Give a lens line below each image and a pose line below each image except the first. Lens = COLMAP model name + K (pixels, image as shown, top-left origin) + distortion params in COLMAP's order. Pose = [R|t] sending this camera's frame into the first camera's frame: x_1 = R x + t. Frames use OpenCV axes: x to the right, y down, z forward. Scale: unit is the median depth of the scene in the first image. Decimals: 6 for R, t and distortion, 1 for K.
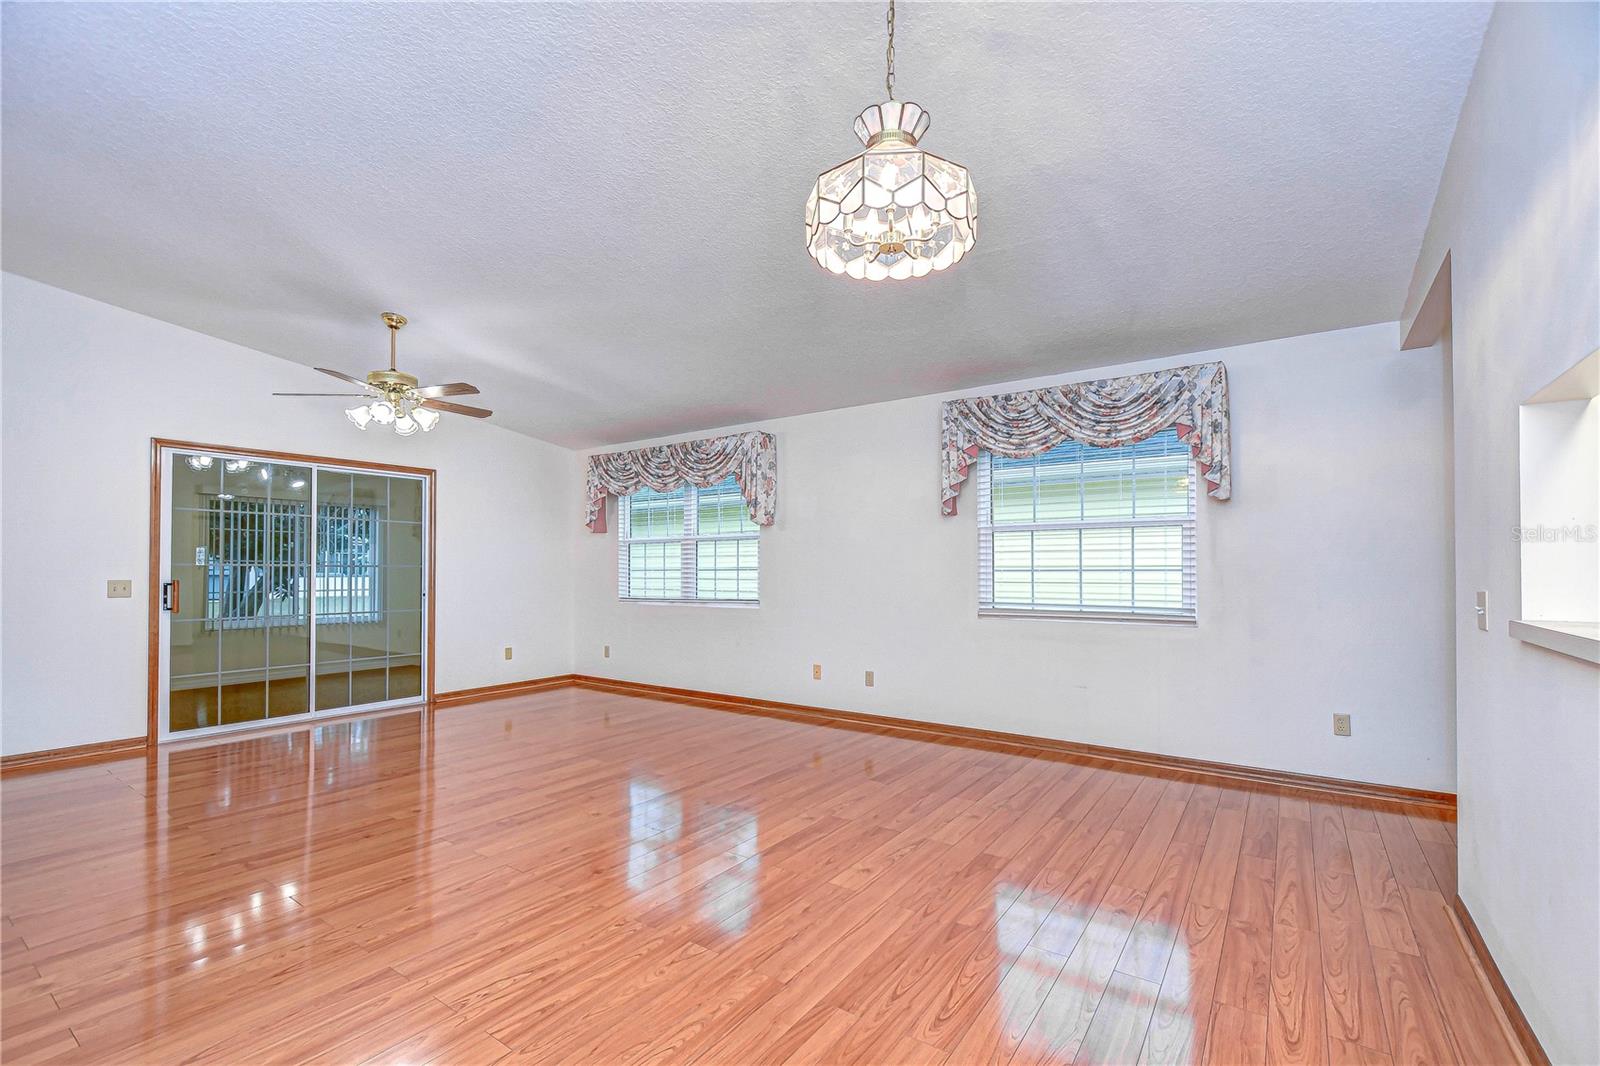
lens RADIAL K [[707.4, 0, 811.0], [0, 707.4, 563.9], [0, 0, 1]] dist [0.003388, -0.006736]
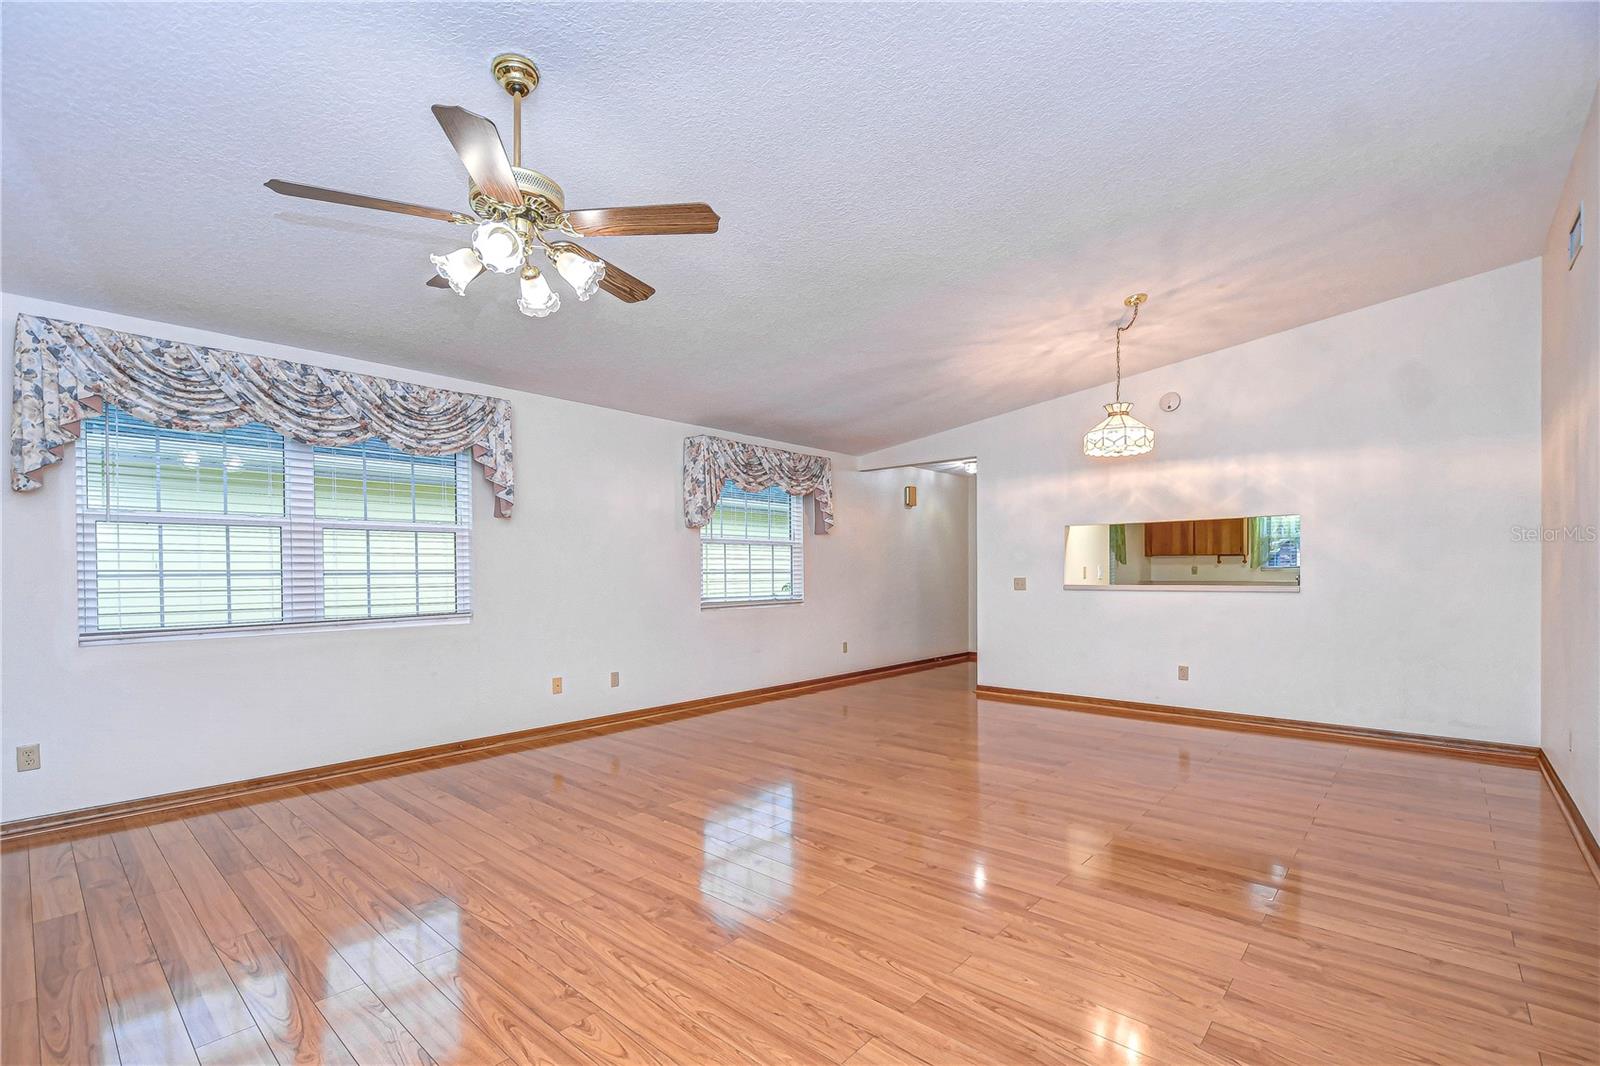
lens RADIAL K [[691.2, 0, 797.9], [0, 691.2, 579.0], [0, 0, 1]] dist [0.003782, 0.000069]
pose [[0.124030, -0.009253, 0.992235, -0.742784], [-0.003647, 0.999946, 0.009781, 0.005717], [-0.992272, -0.004832, 0.123989, 0.522976]]
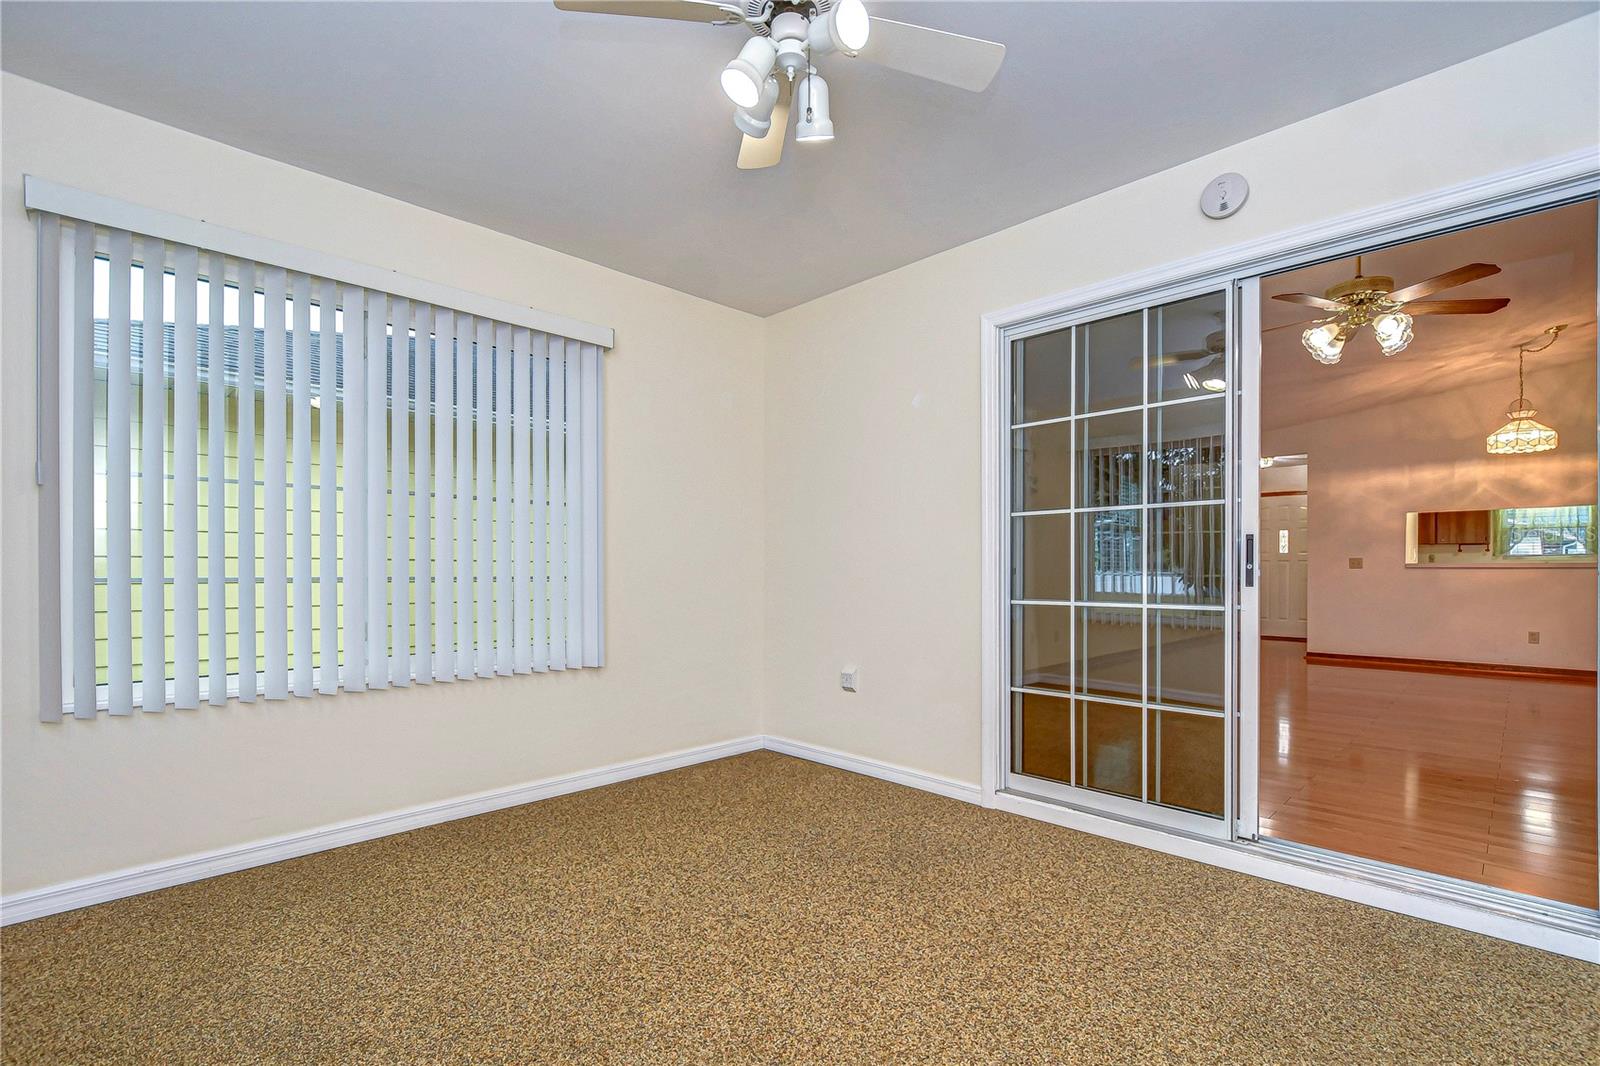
lens RADIAL K [[707.4, 0, 811.0], [0, 707.4, 563.9], [0, 0, 1]] dist [0.003388, -0.006736]
pose [[0.174371, 0.009163, 0.984637, -1.033517], [-0.012445, 0.999897, -0.007101, 0.043384], [-0.984601, -0.011015, 0.174467, 1.027168]]
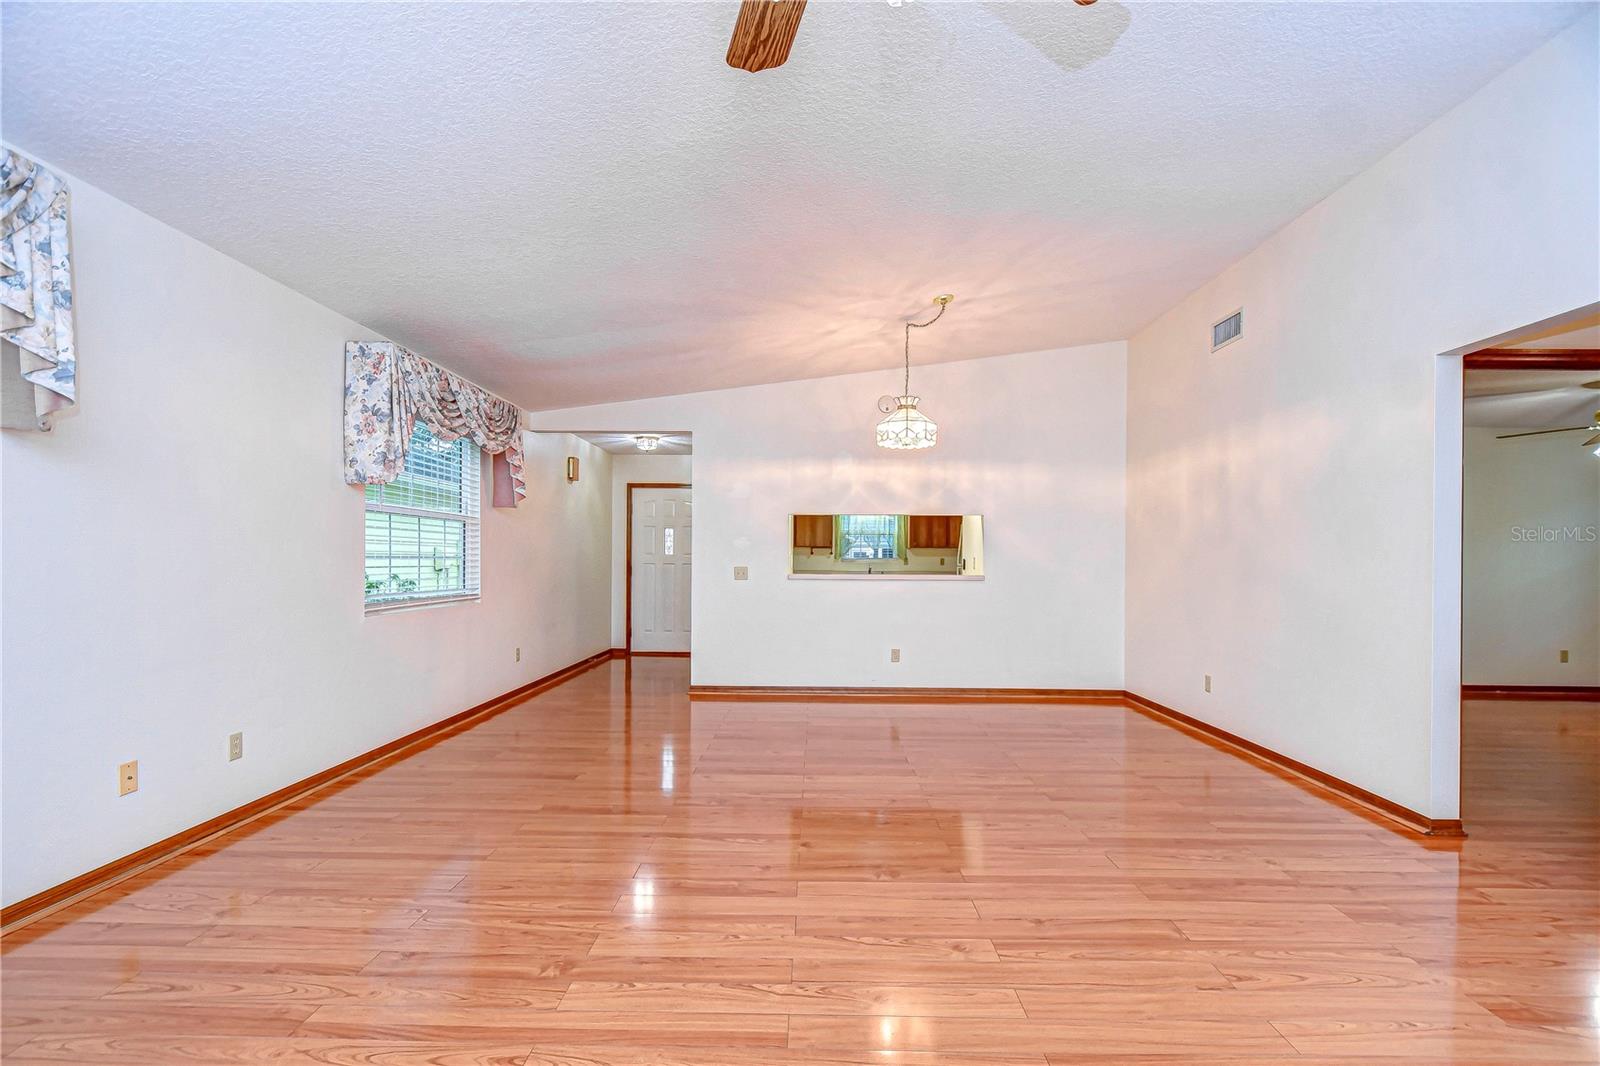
lens RADIAL K [[696.8, 0, 790.1], [0, 696.8, 560.5], [0, 0, 1]] dist [0.016862, -0.013945]
pose [[-0.545164, -0.002593, 0.838326, -0.535880], [-0.013837, 0.999887, -0.005906, 0.009076], [-0.838215, -0.014820, -0.545138, 0.794912]]
